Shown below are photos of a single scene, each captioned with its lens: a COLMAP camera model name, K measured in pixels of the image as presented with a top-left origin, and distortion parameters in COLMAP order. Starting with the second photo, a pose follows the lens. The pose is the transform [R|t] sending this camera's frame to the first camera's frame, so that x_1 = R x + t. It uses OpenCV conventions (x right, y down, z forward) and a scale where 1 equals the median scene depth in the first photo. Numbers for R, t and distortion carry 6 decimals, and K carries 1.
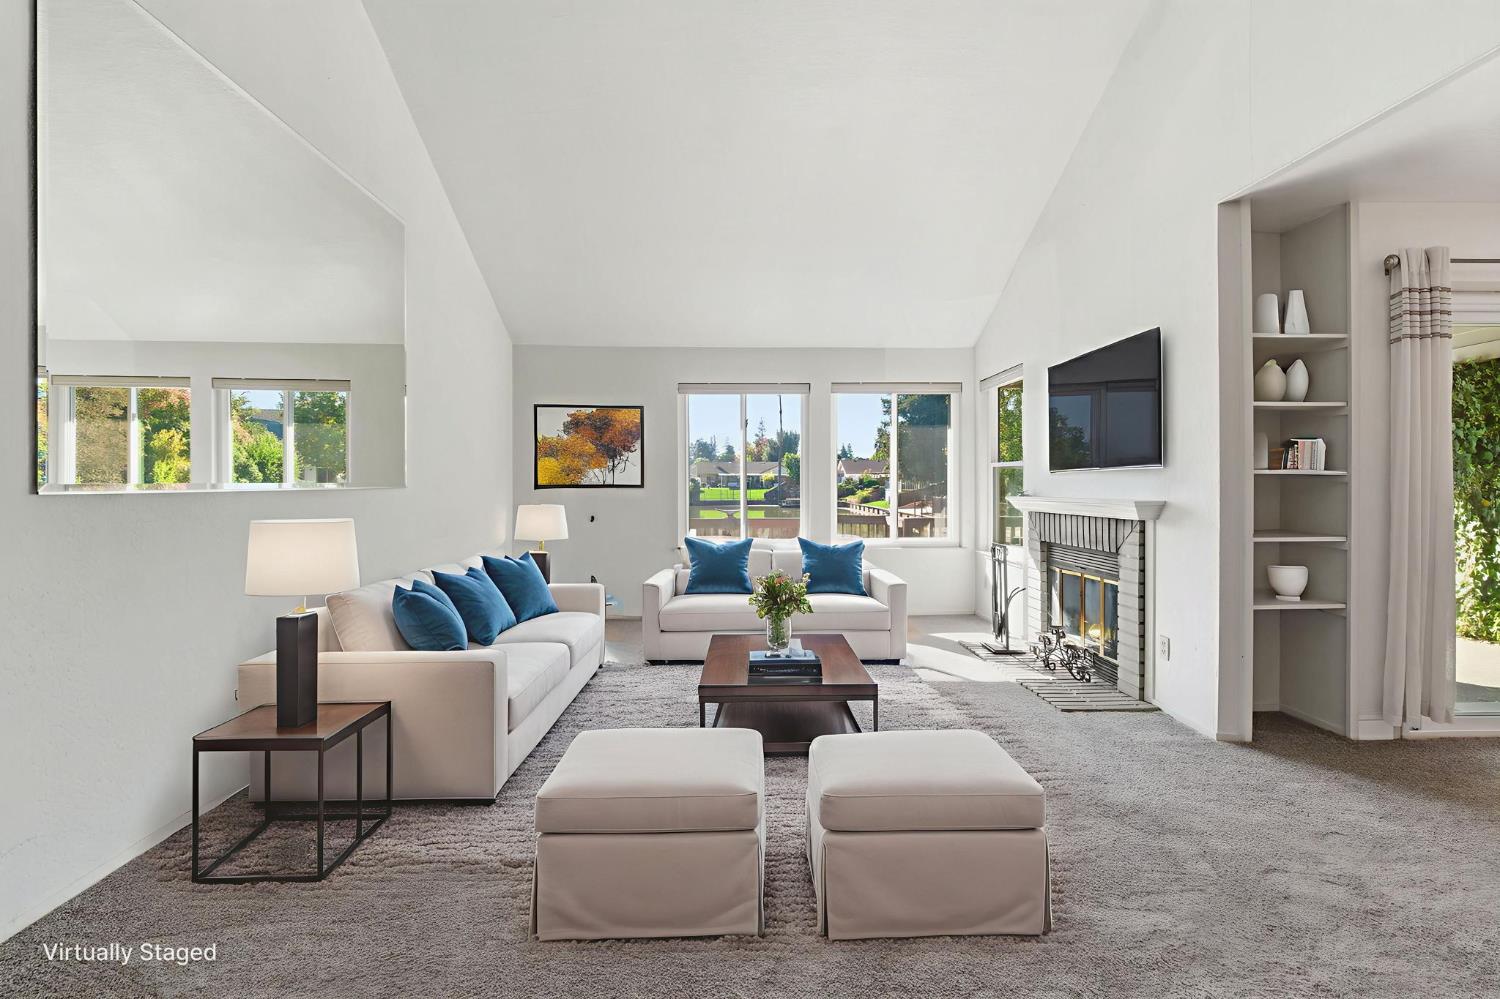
lens RADIAL K [[696.7, 0, 740.1], [0, 696.7, 478.2], [0, 0, 1]] dist [-0.000302, 0.000145]
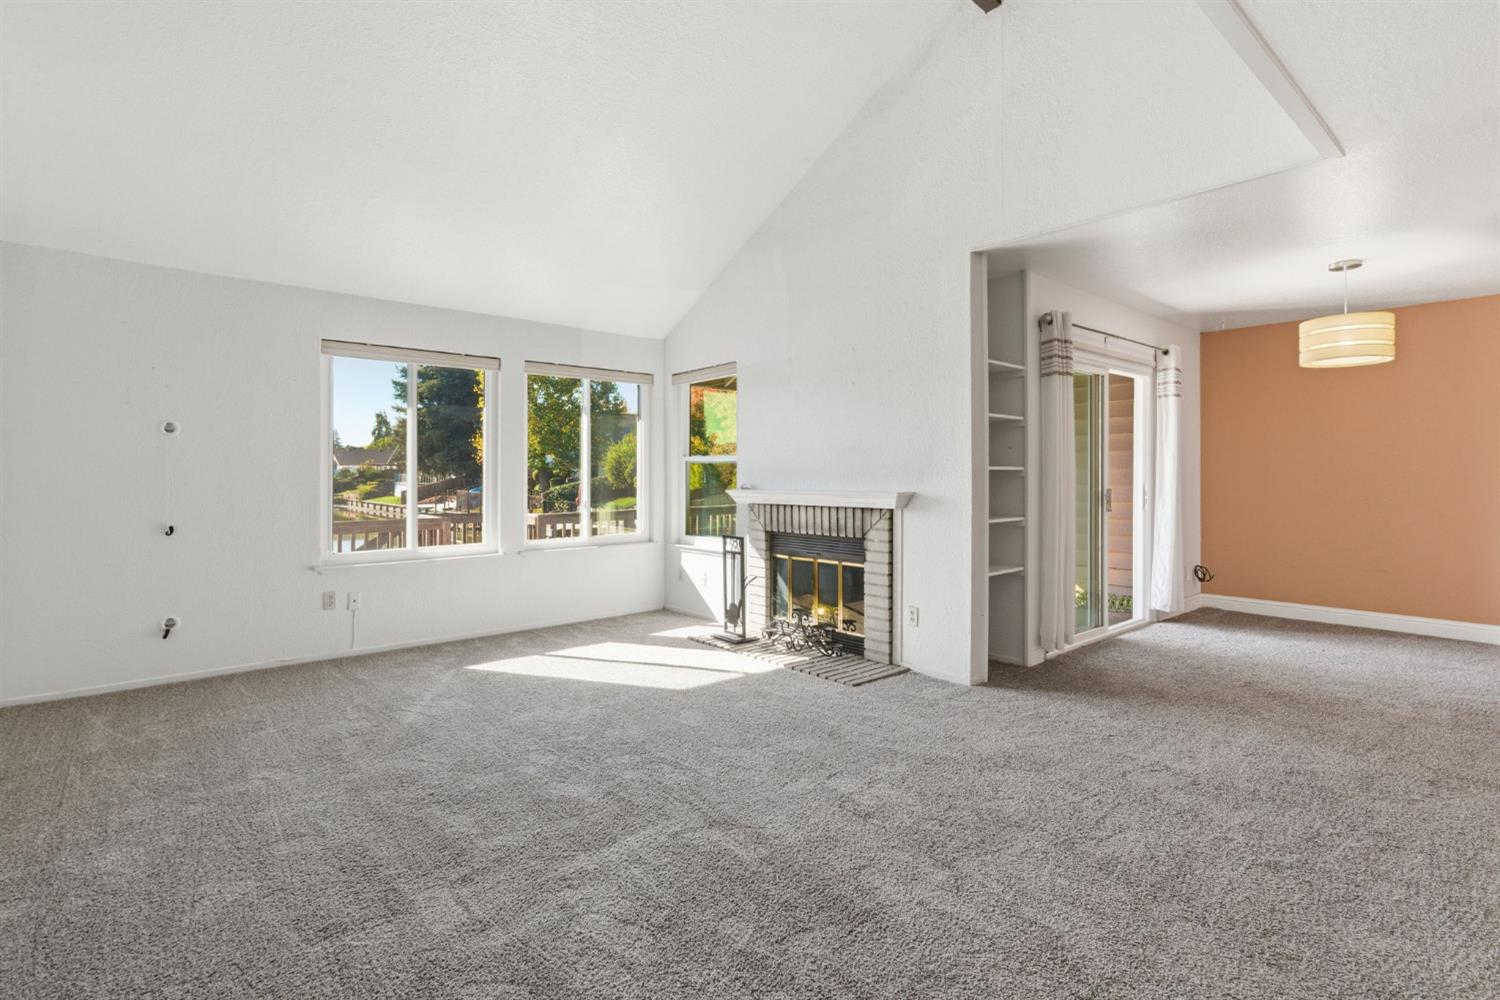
lens RADIAL K [[713.7, 0, 748.6], [0, 713.7, 466.4], [0, 0, 1]] dist [0.010771, 0.000164]
pose [[0.774550, 0.009865, 0.632435, -0.345204], [-0.005783, 0.999947, -0.008515, 0.000891], [-0.632486, 0.002938, 0.774566, 0.217782]]
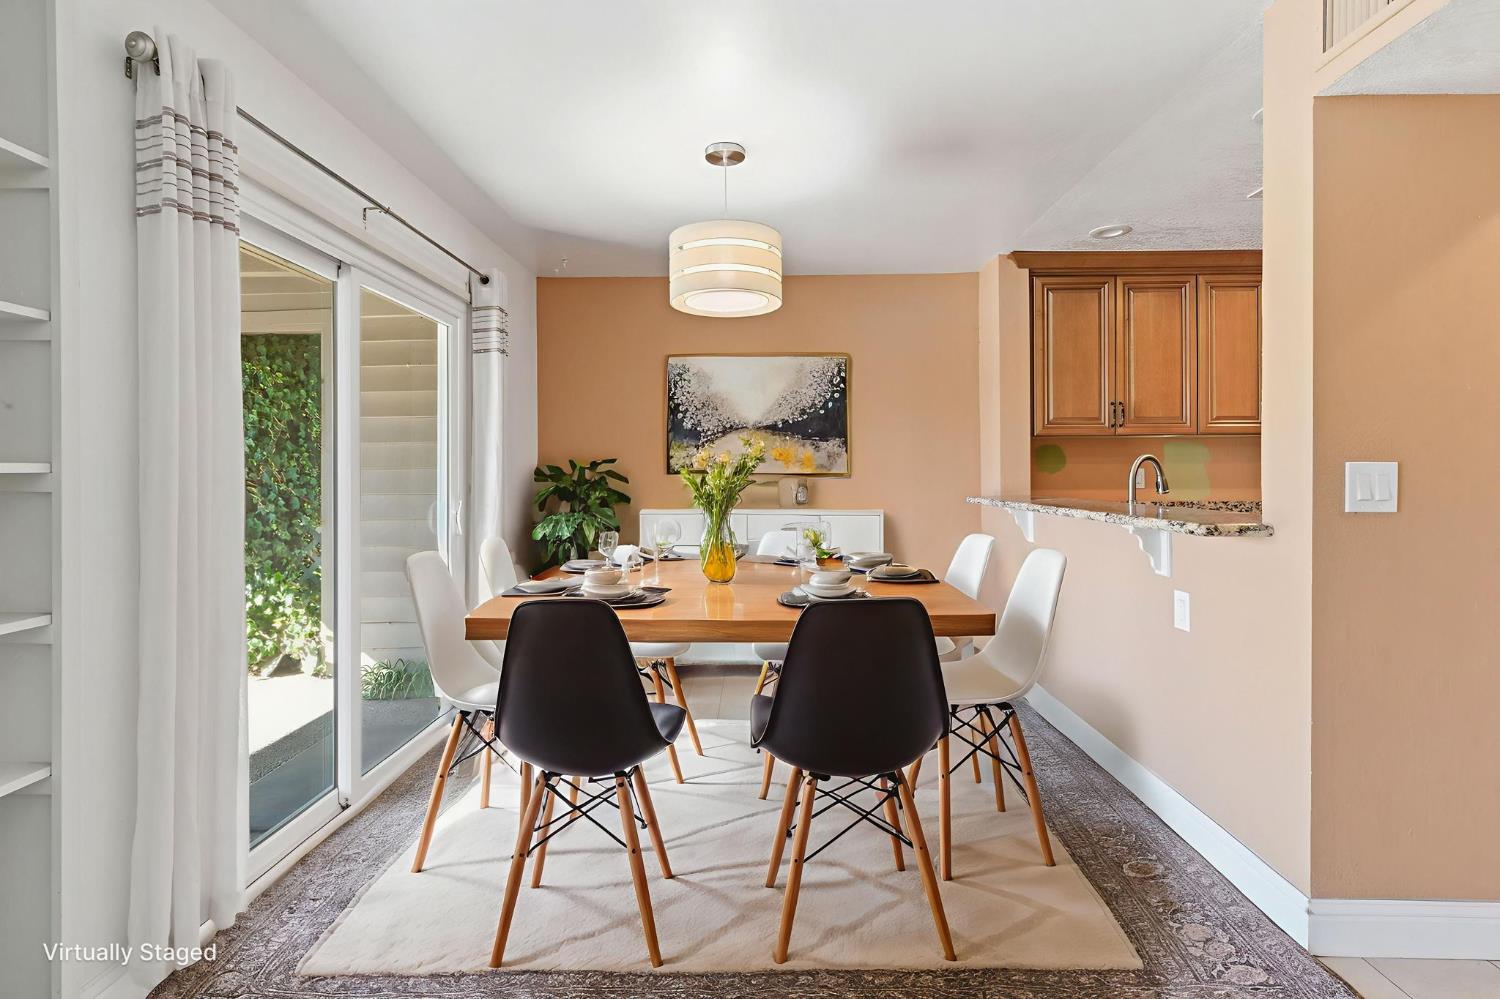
lens RADIAL K [[719.6, 0, 733.2], [0, 719.6, 484.1], [0, 0, 1]] dist [-0.000625, -0.000006]
pose [[0.078868, -0.002031, 0.996883, 0.368537], [0.003422, 0.999993, 0.001766, 0.000668], [-0.996879, 0.003272, 0.078874, 0.435380]]
